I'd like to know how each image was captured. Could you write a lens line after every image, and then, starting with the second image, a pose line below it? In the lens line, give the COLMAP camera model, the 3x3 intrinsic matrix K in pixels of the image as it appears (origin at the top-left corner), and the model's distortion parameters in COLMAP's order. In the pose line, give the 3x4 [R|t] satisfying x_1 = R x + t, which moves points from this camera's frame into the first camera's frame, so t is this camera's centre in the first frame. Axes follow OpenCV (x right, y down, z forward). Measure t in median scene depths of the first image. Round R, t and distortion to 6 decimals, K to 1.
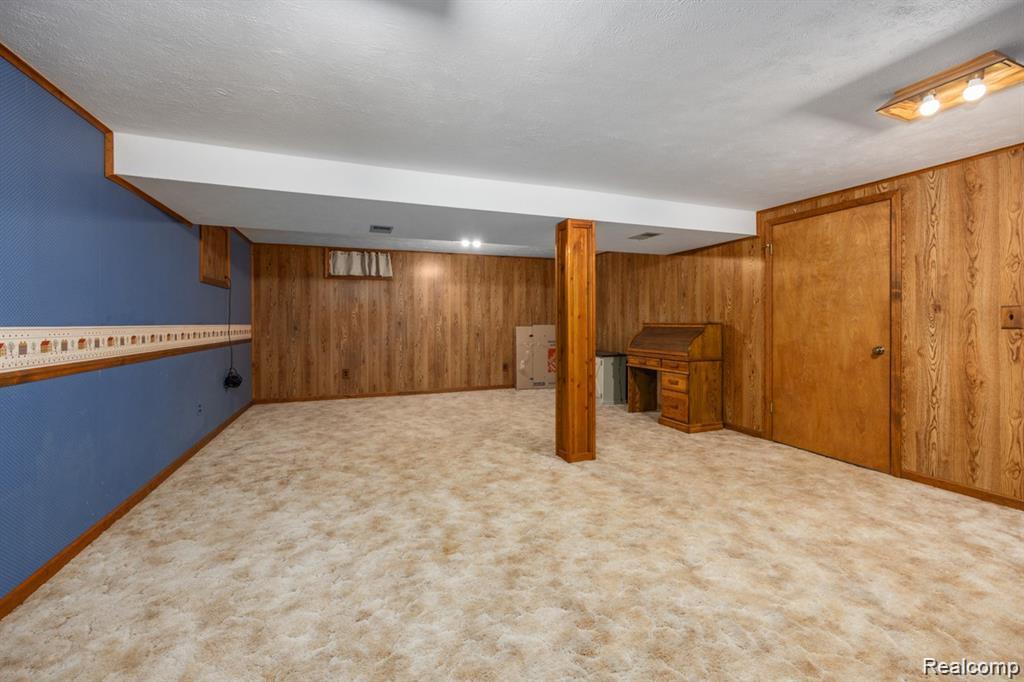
lens RADIAL K [[418.7, 0, 520.4], [0, 418.7, 321.1], [0, 0, 1]] dist [-0.001468, -0.000152]
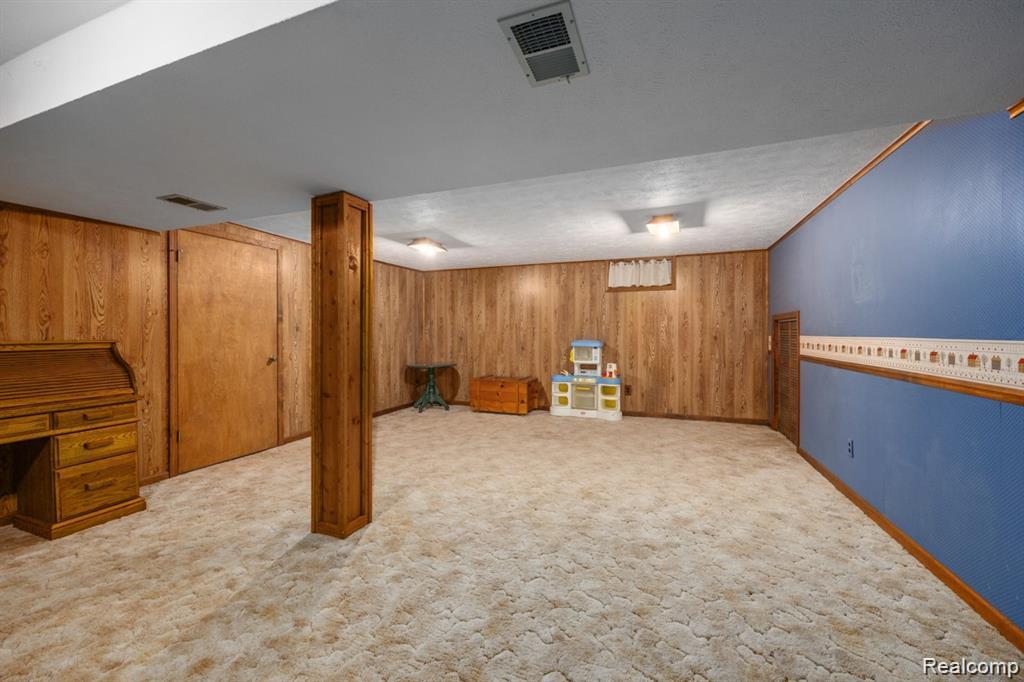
lens RADIAL K [[418.7, 0, 509.8], [0, 418.7, 338.4], [0, 0, 1]] dist [-0.001468, -0.000152]
pose [[-0.743438, -0.000351, 0.668805, -0.557433], [0.006780, 0.999945, 0.008061, -0.001261], [-0.668771, 0.010527, -0.743394, 1.327615]]
